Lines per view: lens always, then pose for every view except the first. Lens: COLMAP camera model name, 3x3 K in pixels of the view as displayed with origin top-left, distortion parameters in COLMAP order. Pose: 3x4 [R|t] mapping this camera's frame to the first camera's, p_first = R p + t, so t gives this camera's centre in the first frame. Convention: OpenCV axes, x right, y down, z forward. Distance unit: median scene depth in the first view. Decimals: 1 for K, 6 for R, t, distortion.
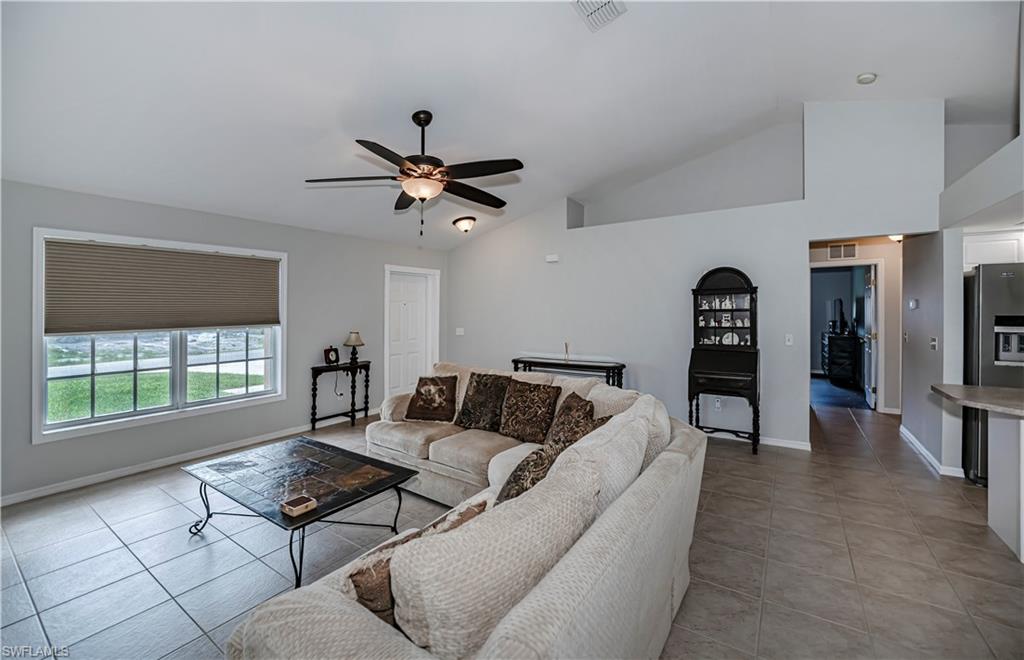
lens RADIAL K [[411.3, 0, 514.9], [0, 411.3, 303.2], [0, 0, 1]] dist [-0.022912, -0.000224]
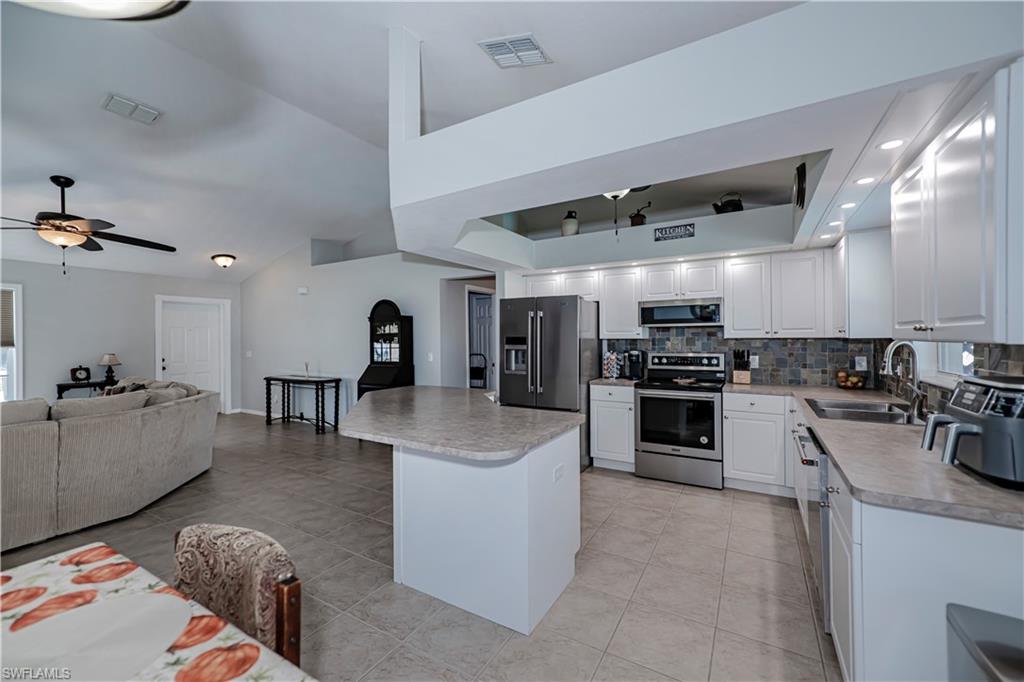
lens RADIAL K [[414.3, 0, 515.0], [0, 414.3, 333.9], [0, 0, 1]] dist [-0.005047, -0.001325]
pose [[0.997393, 0.000018, 0.072164, 0.723046], [-0.000283, 0.999993, 0.003670, 0.010597], [-0.072164, -0.003681, 0.997386, -0.257113]]
